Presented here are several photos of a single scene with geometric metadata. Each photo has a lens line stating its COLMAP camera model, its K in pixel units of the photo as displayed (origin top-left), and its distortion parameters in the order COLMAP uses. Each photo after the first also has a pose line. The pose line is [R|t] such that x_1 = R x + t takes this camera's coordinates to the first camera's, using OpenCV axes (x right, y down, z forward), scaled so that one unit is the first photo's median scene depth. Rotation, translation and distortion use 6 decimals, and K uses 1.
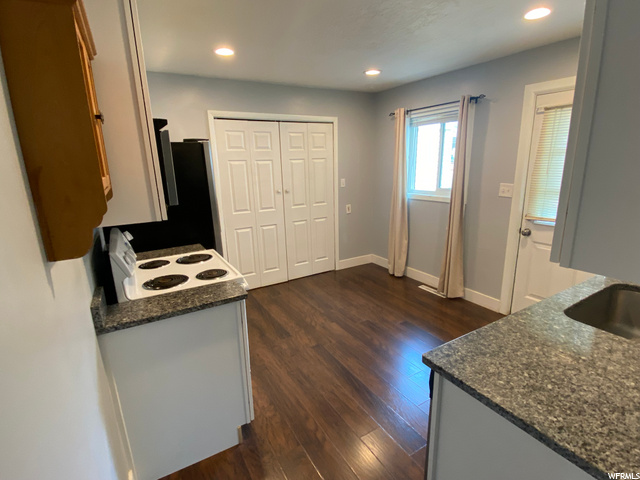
lens RADIAL K [[319.9, 0, 321.0], [0, 319.9, 238.3], [0, 0, 1]] dist [0.053522, -0.045290]
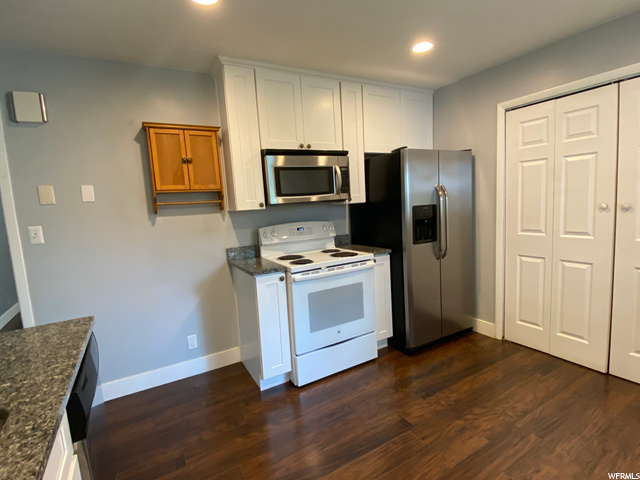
lens RADIAL K [[319.9, 0, 321.0], [0, 319.9, 238.3], [0, 0, 1]] dist [0.053522, -0.045290]
pose [[-0.017050, 0.134832, -0.990722, 0.468421], [-0.180851, 0.974106, 0.135683, -0.085401], [0.983363, 0.181487, 0.007776, 0.554117]]
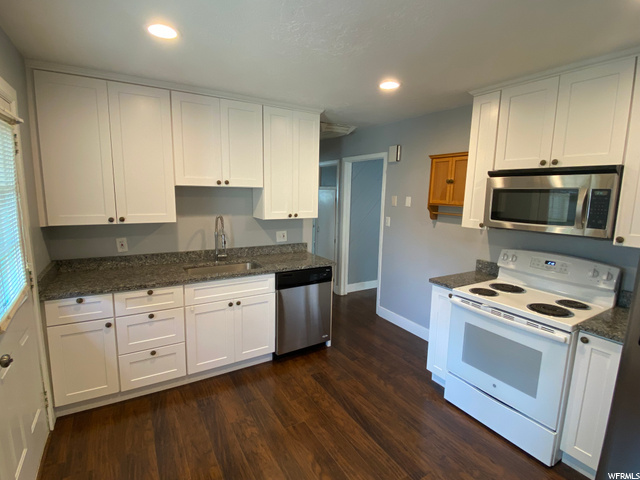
lens RADIAL K [[319.9, 0, 321.0], [0, 319.9, 238.3], [0, 0, 1]] dist [0.053522, -0.045290]
pose [[-0.999994, 0.002666, -0.002205, 0.139298], [0.001629, 0.925052, 0.379838, -0.277009], [0.003052, 0.379832, -0.925050, 1.071183]]
